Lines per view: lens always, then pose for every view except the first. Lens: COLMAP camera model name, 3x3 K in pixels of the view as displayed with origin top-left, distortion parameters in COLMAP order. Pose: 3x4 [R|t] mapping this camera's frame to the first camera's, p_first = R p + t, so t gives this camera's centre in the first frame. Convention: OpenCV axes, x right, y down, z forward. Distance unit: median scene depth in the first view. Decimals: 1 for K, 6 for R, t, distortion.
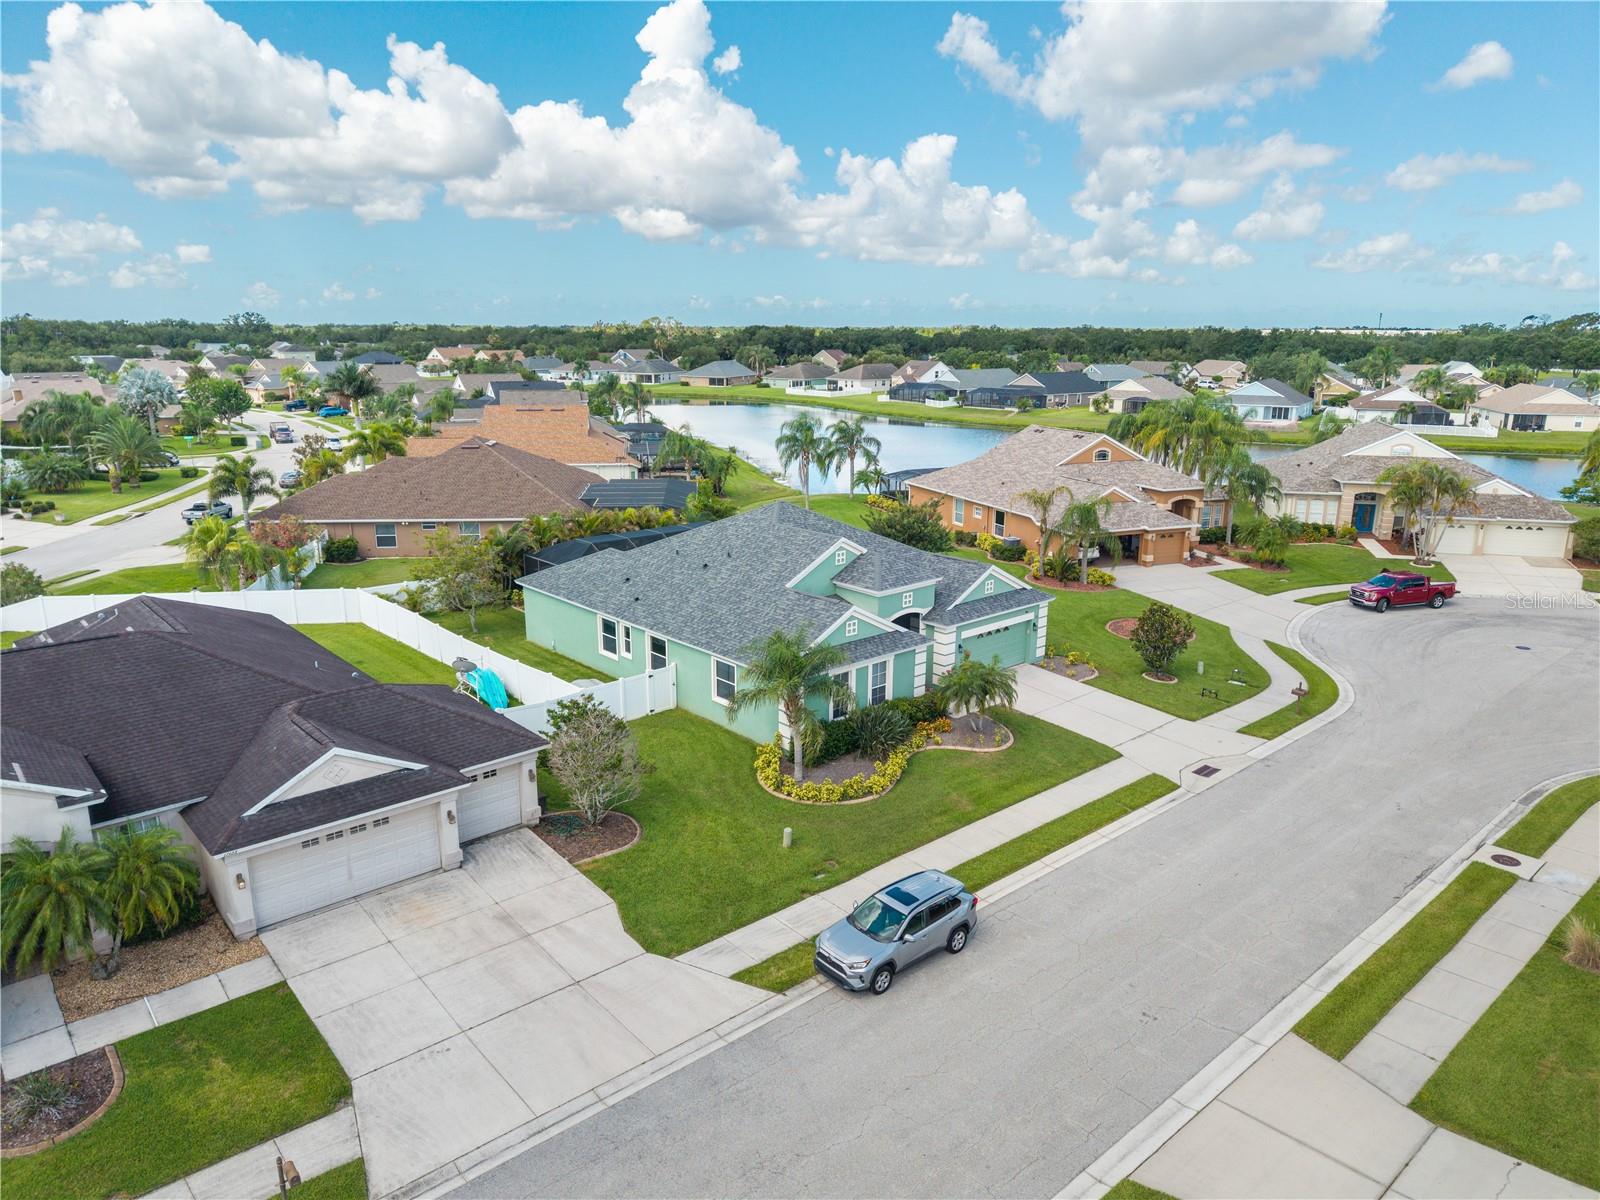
lens RADIAL K [[1107.2, 0, 800.0], [0, 1107.2, 600.0], [0, 0, 1]] dist [-0.008191, -0.002410]
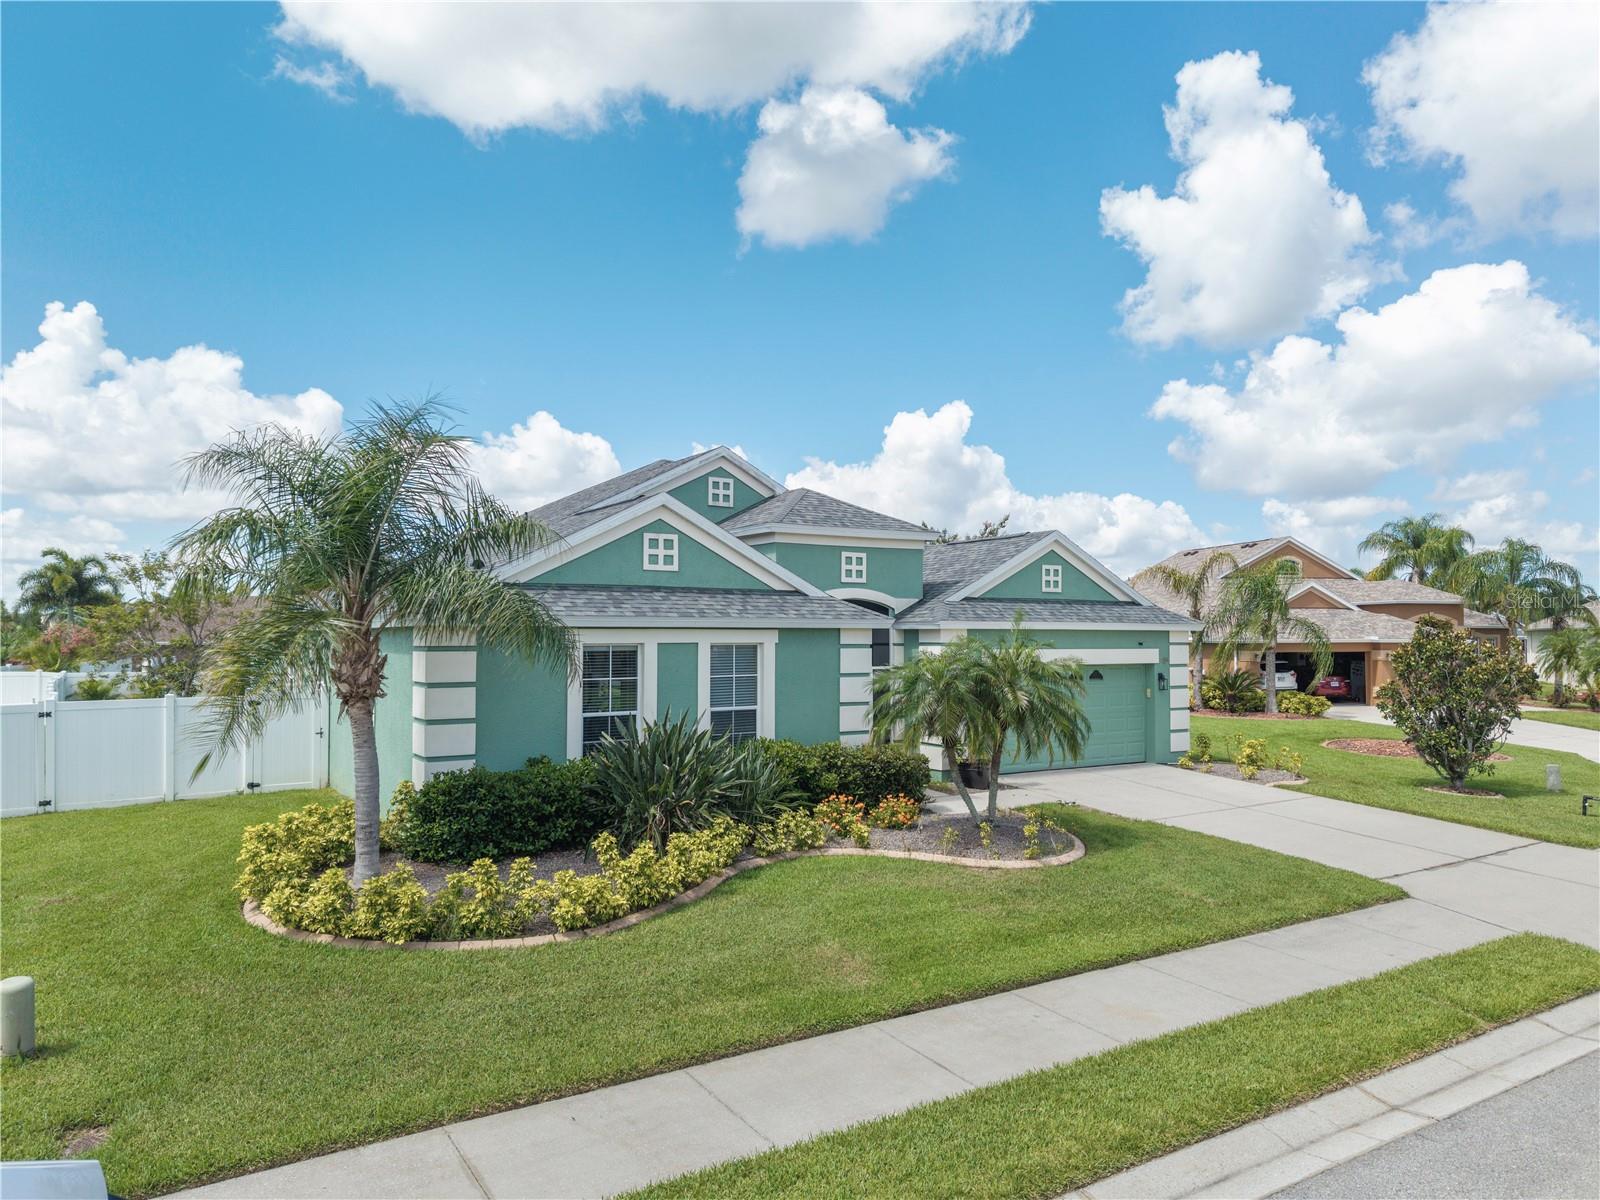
lens RADIAL K [[1111.8, 0, 807.6], [0, 1111.8, 593.2], [0, 0, 1]] dist [0.019944, -0.000826]
pose [[0.989317, -0.013219, -0.145179, 0.159256], [-0.027862, 0.960377, -0.277308, 0.151197], [0.143092, 0.278391, 0.949749, 0.616950]]
